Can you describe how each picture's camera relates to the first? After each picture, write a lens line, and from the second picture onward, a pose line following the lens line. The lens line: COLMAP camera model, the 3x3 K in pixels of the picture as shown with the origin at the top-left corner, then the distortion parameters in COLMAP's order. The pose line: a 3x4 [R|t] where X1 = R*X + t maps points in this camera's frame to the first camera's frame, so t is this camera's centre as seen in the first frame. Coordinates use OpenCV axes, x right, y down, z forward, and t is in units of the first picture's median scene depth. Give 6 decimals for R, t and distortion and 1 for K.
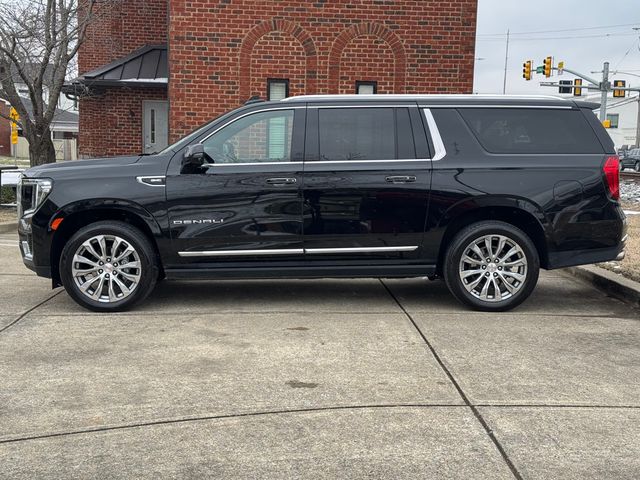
lens RADIAL K [[896.8, 0, 325.5], [0, 896.8, 243.3], [0, 0, 1]] dist [0.130576, 0.000000]
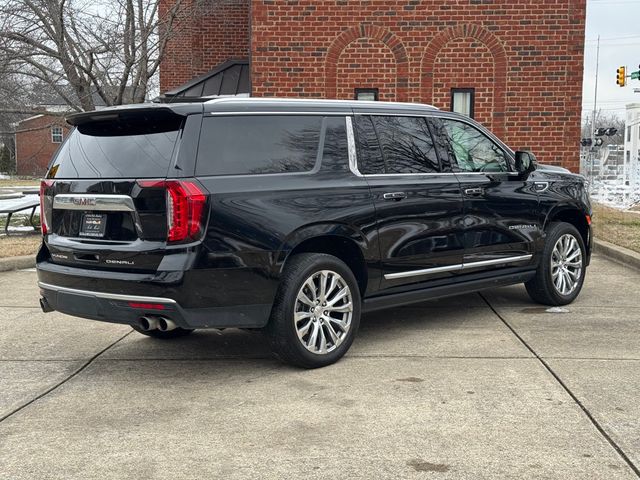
lens RADIAL K [[896.8, 0, 320.4], [0, 896.8, 241.8], [0, 0, 1]] dist [0.130576, 0.000000]
pose [[0.995538, -0.012291, -0.093553, -0.014986], [0.010550, 0.999762, -0.019078, -0.007400], [0.093766, 0.018006, 0.995431, 0.074261]]
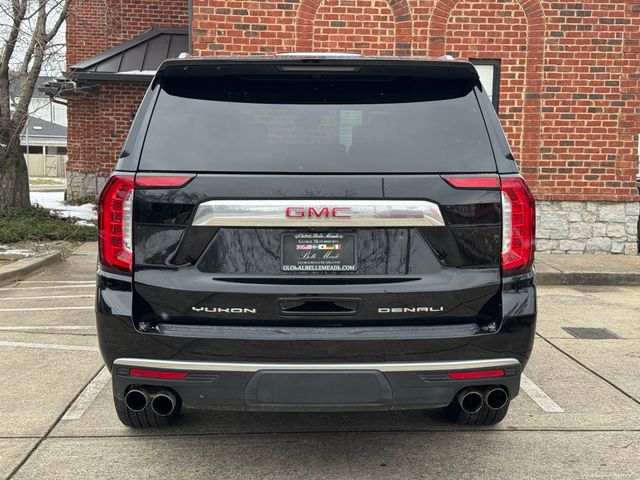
lens RADIAL K [[896.8, 0, 322.8], [0, 896.8, 237.4], [0, 0, 1]] dist [0.130576, 0.000000]
pose [[0.999982, -0.006015, 0.000587, -0.076906], [0.006027, 0.999725, -0.022659, -0.032964], [-0.000450, 0.022662, 0.999743, 0.332830]]
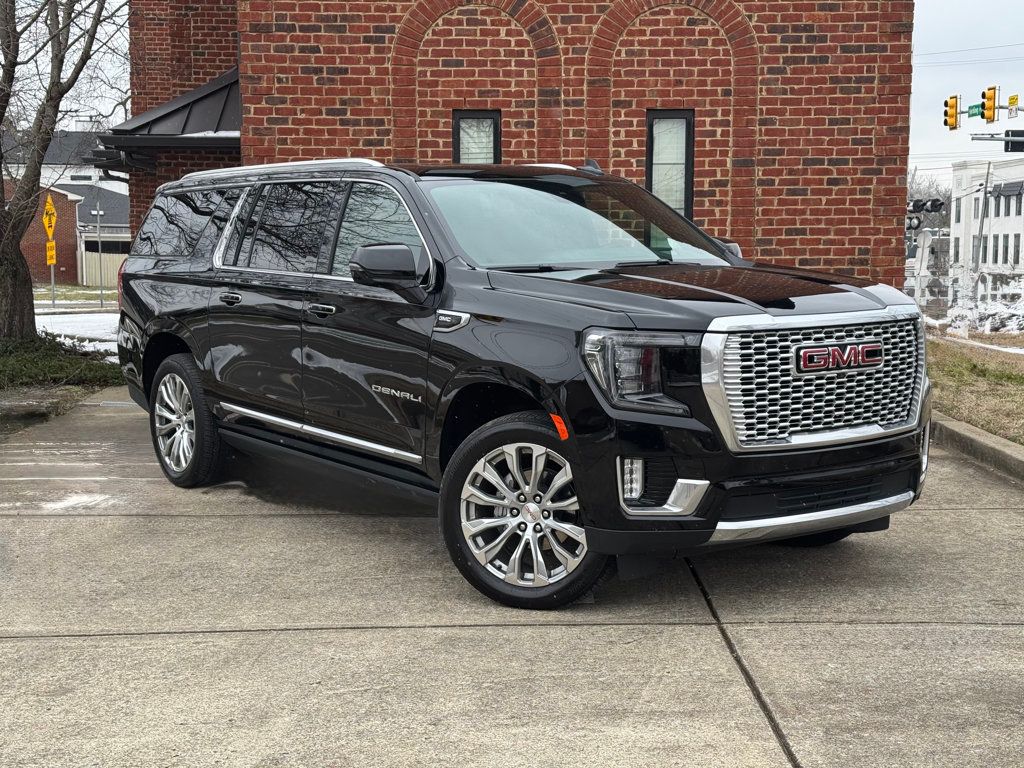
lens RADIAL K [[1434.9, 0, 516.2], [0, 1434.9, 385.1], [0, 0, 1]] dist [0.130576, 0.000000]
pose [[0.997979, -0.018890, -0.060676, 0.009224], [0.017804, 0.999672, -0.018393, -0.029225], [0.061004, 0.017276, 0.997988, 0.273553]]
